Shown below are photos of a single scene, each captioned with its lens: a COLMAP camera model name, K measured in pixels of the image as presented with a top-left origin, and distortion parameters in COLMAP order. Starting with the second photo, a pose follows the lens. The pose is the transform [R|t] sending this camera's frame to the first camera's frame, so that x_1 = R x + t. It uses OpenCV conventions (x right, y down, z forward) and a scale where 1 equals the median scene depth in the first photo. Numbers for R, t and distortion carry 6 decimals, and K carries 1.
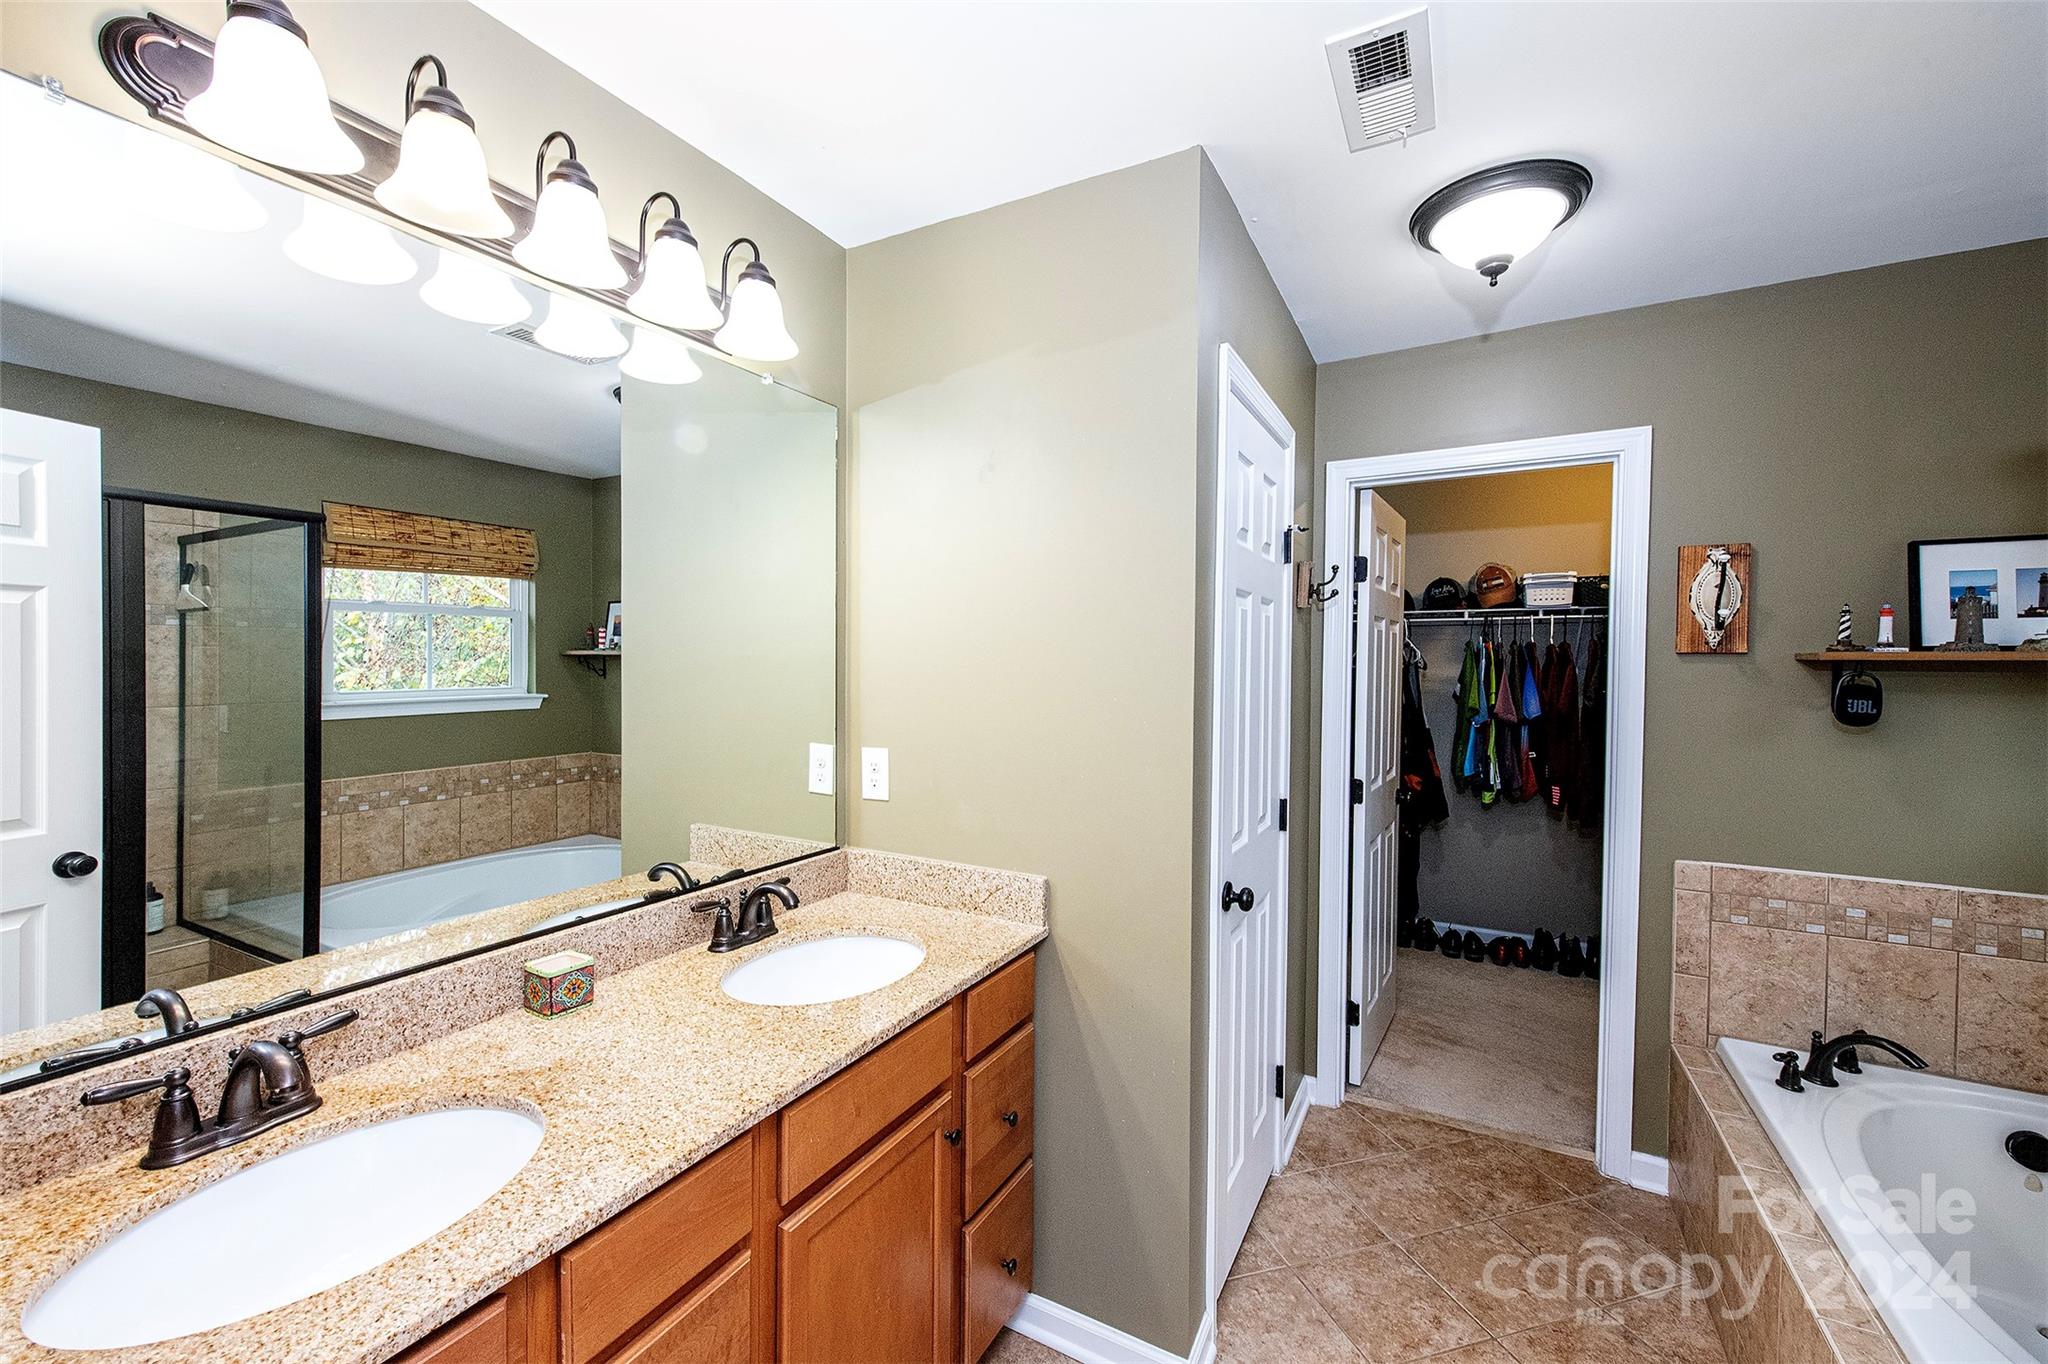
lens RADIAL K [[825.6, 0, 1023.8], [0, 825.6, 676.8], [0, 0, 1]] dist [0.007804, -0.000483]
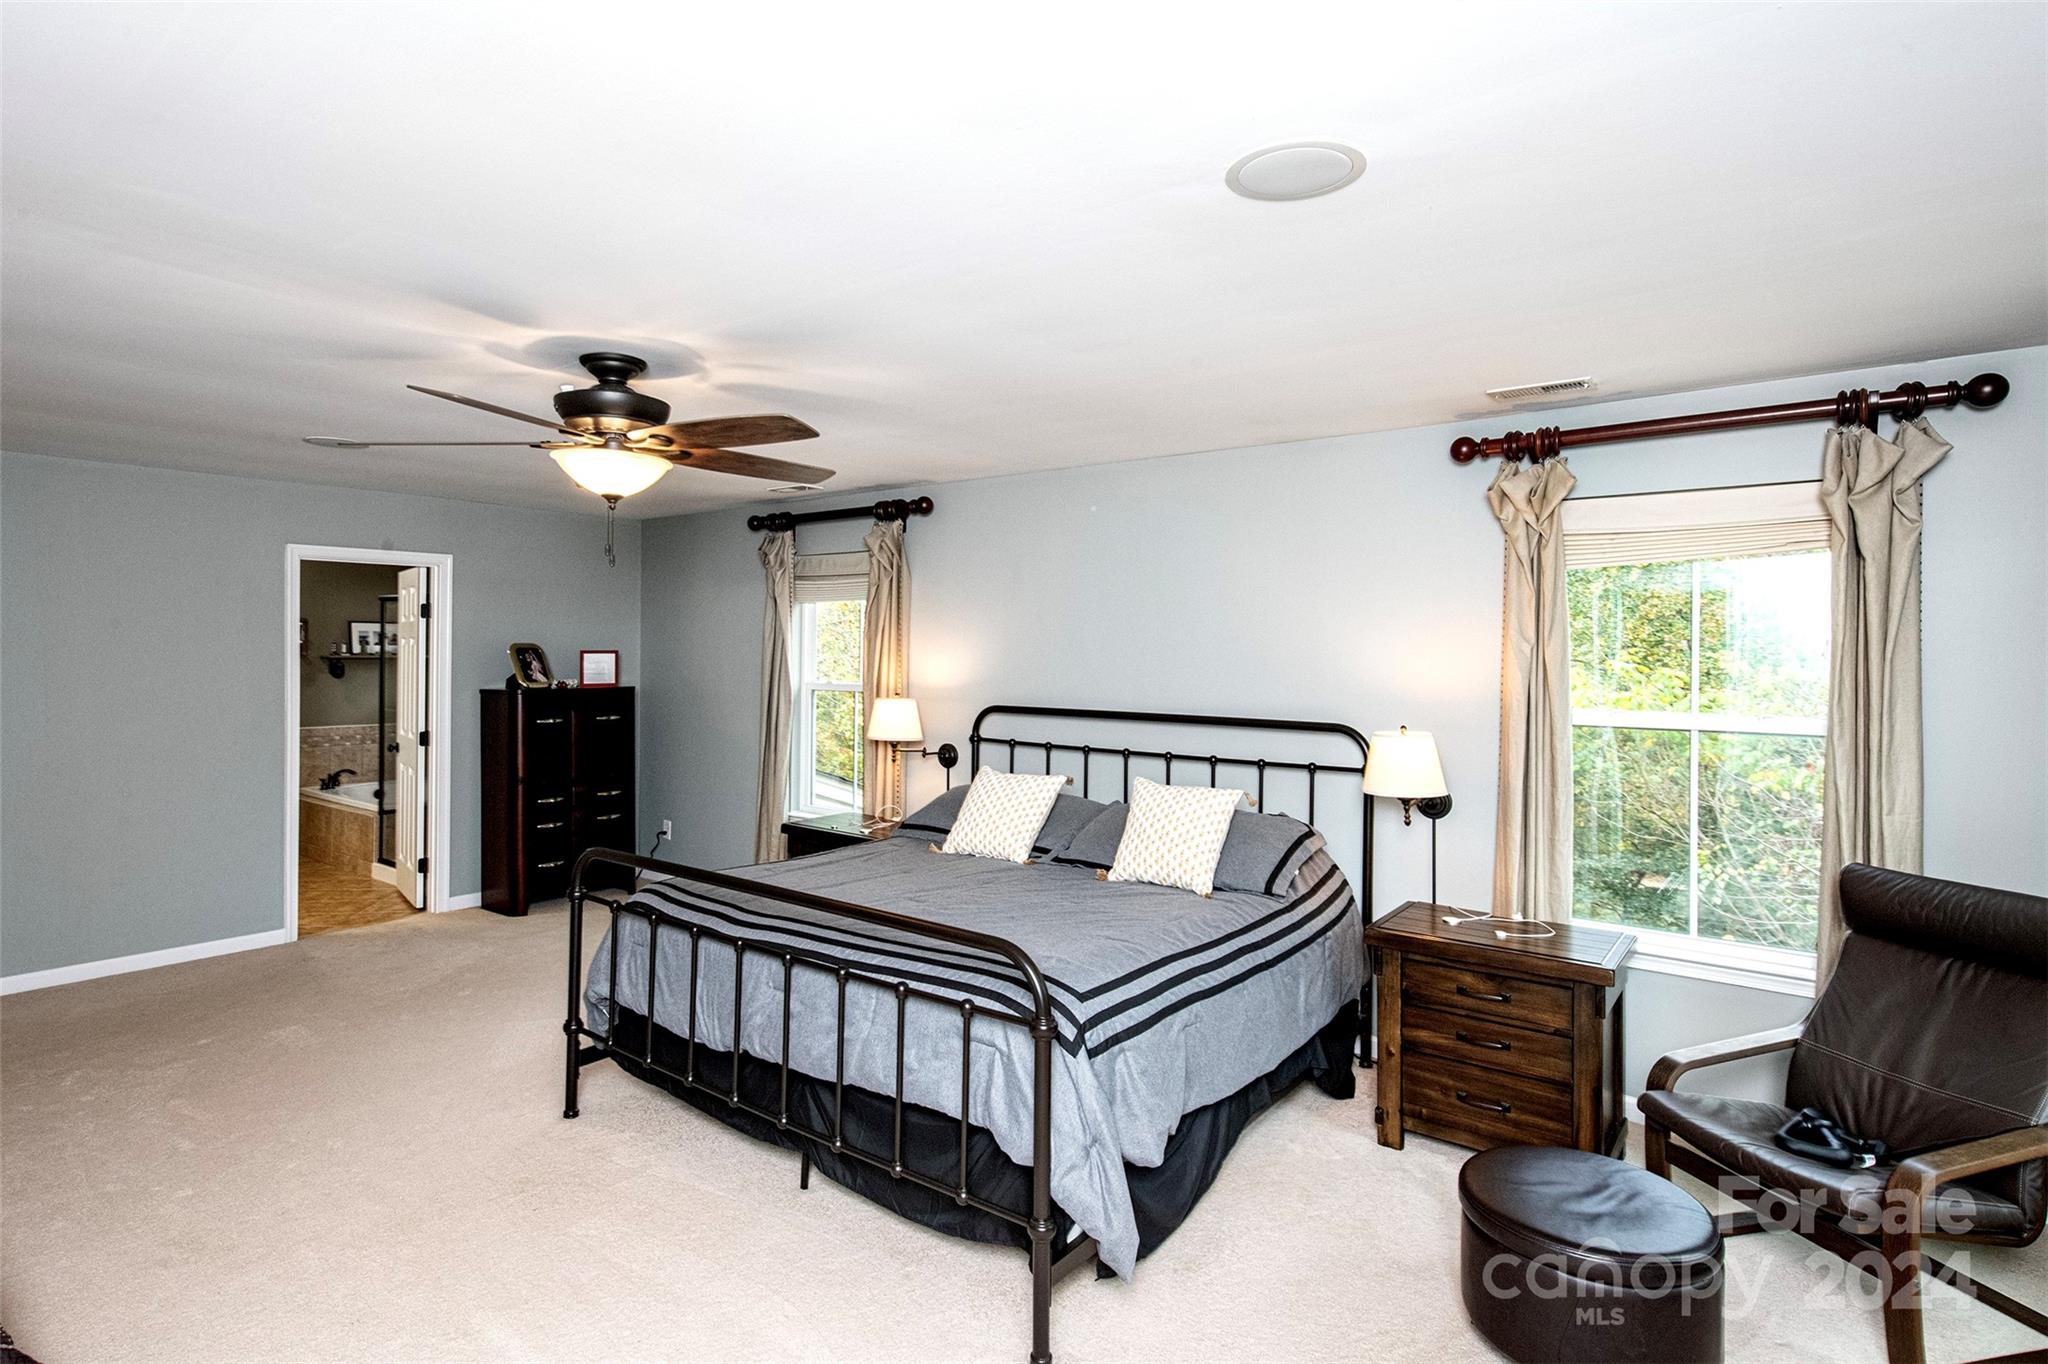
lens RADIAL K [[1047.0, 0, 1017.9], [0, 1047.0, 666.2], [0, 0, 1]] dist [0.003388, 0.000036]
pose [[0.168078, -0.014898, 0.985661, -2.598854], [0.007394, 0.999877, 0.013852, -0.024386], [-0.985746, 0.004960, 0.168167, -2.320776]]
